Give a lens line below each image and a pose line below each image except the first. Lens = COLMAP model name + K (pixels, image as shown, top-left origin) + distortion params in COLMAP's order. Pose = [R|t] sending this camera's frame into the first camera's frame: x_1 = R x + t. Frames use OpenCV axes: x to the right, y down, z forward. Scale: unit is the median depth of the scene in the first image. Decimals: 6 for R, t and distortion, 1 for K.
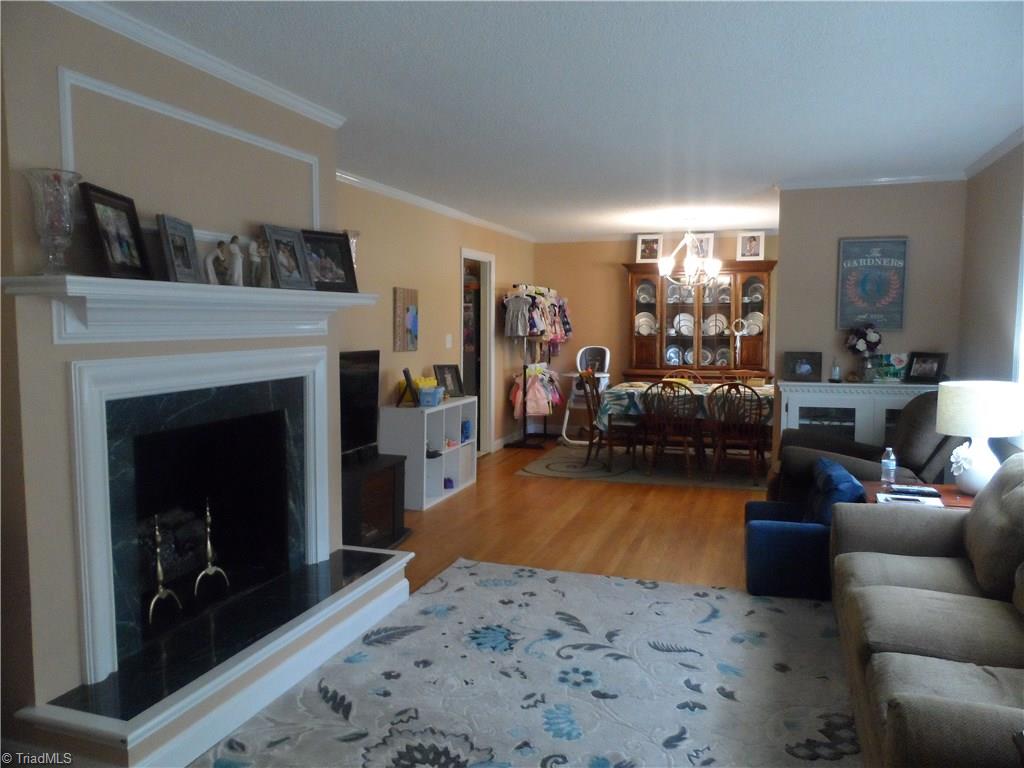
lens RADIAL K [[788.1, 0, 512.0], [0, 788.1, 384.0], [0, 0, 1]] dist [-0.005415, 0.002986]
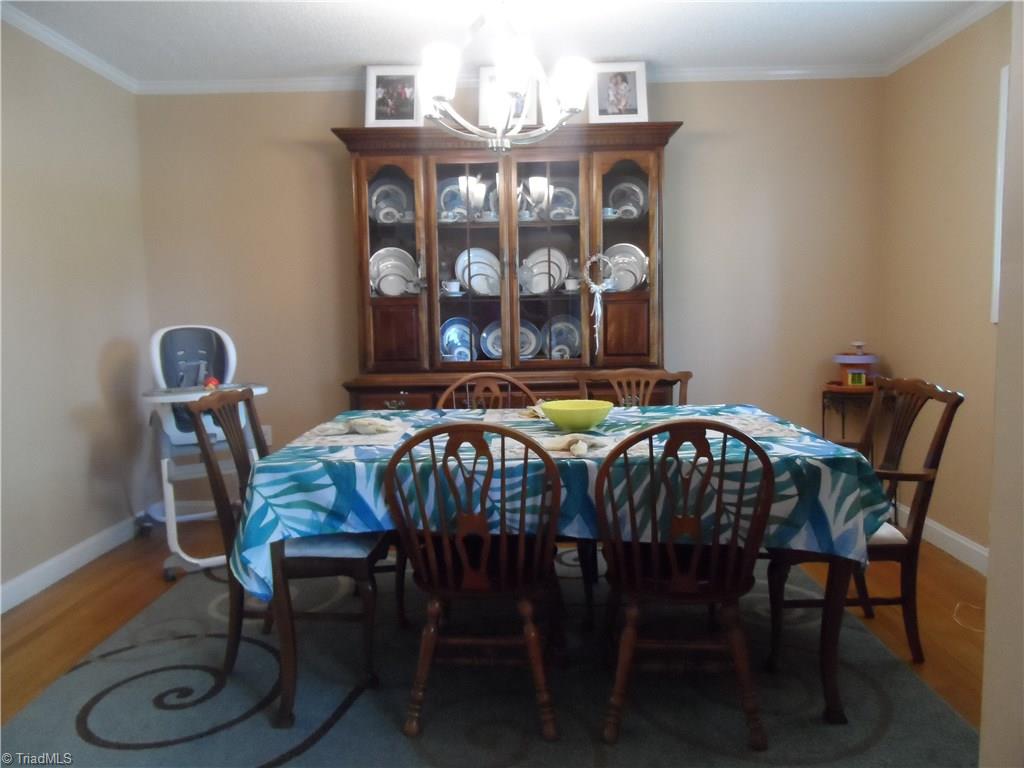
lens RADIAL K [[788.1, 0, 512.0], [0, 788.1, 384.0], [0, 0, 1]] dist [-0.005415, 0.002986]
pose [[0.955032, -0.044307, 0.293173, 0.128130], [0.041673, 0.999015, 0.015228, -0.021432], [-0.293559, -0.002326, 0.955938, 0.711630]]
